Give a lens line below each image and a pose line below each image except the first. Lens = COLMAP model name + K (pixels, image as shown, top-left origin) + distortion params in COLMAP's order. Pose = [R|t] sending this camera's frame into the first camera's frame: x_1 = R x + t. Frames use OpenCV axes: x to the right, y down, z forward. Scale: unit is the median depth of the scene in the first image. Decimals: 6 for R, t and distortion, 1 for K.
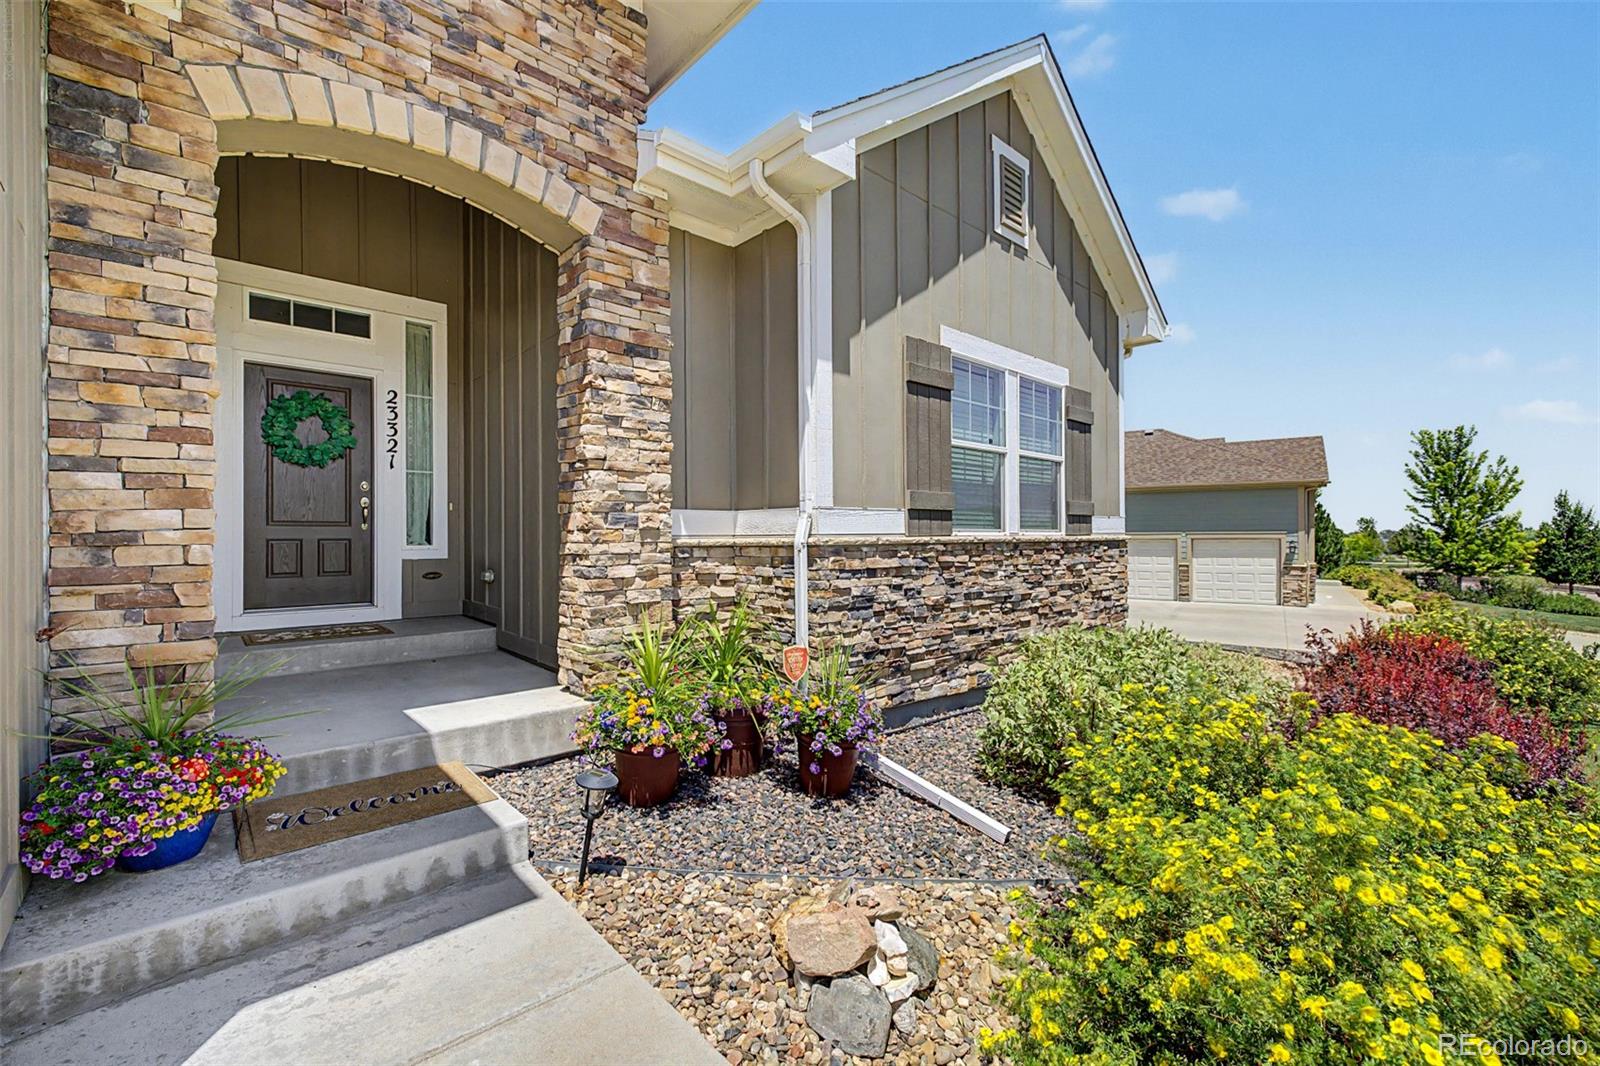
lens RADIAL K [[672.7, 0, 800.1], [0, 672.7, 535.8], [0, 0, 1]] dist [0.002786, 0.000141]
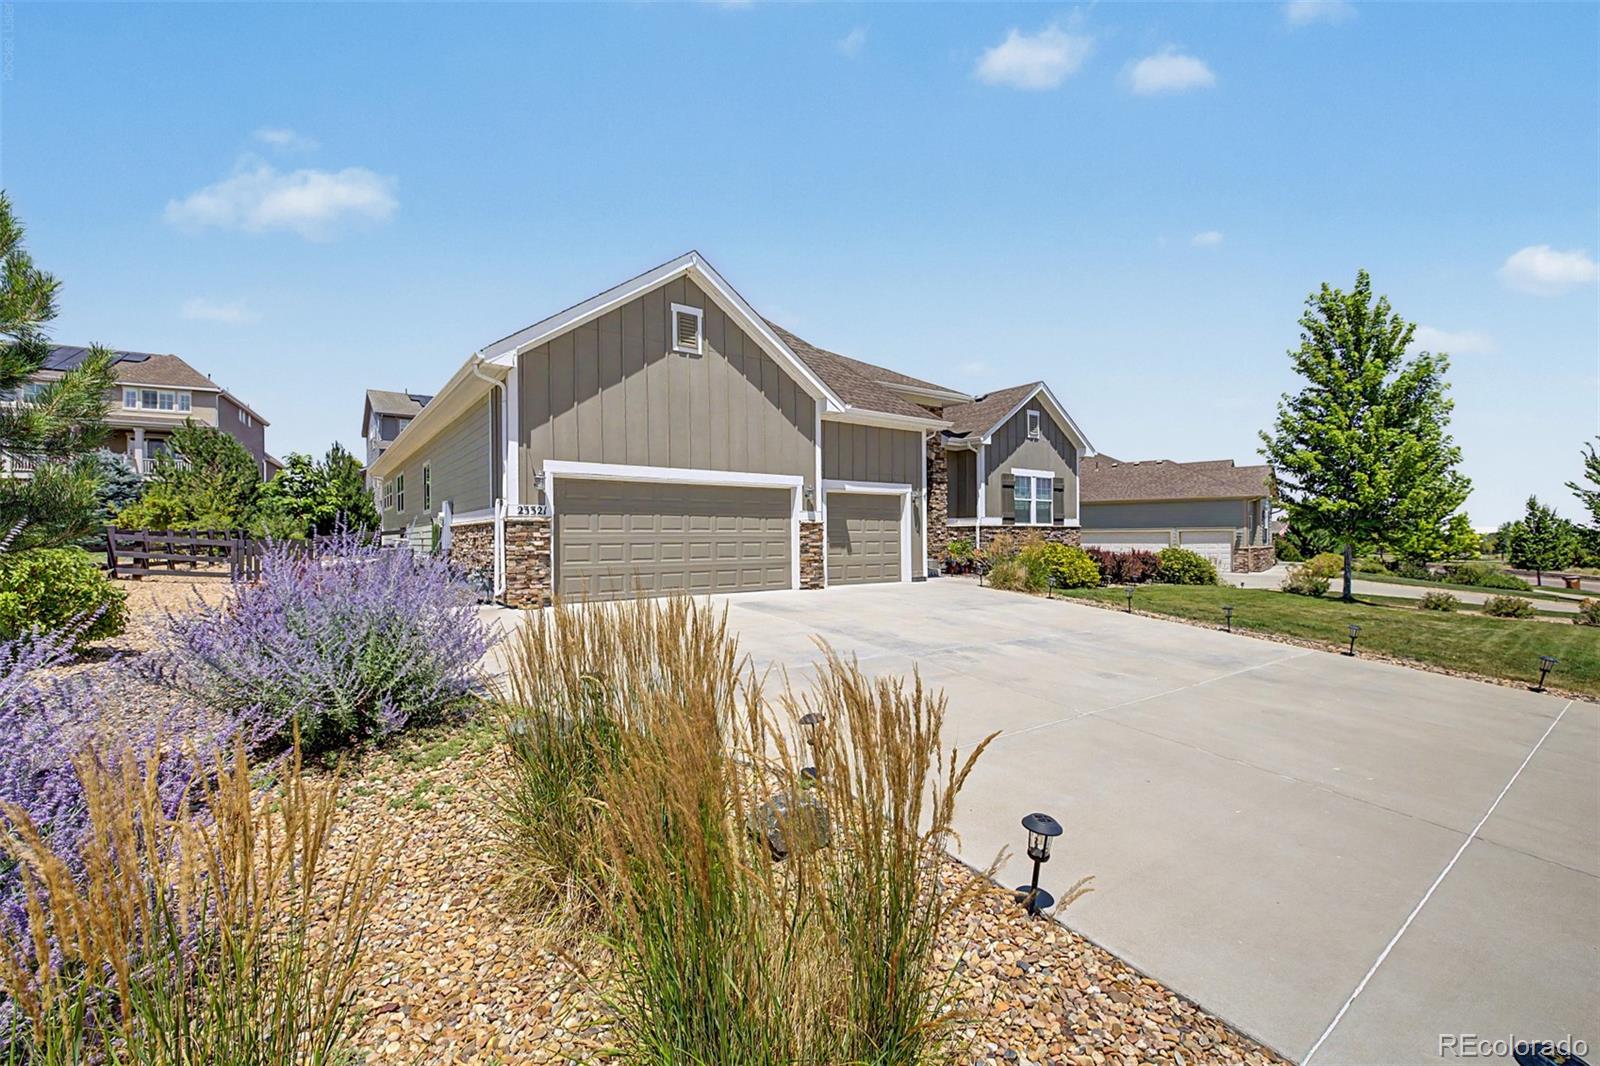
lens RADIAL K [[672.7, 0, 800.1], [0, 672.7, 535.8], [0, 0, 1]] dist [0.002786, 0.000141]
pose [[0.993250, -0.001354, -0.115989, -0.463005], [0.001071, 0.999996, -0.002503, 0.061982], [0.115992, 0.002362, 0.993247, -2.515362]]
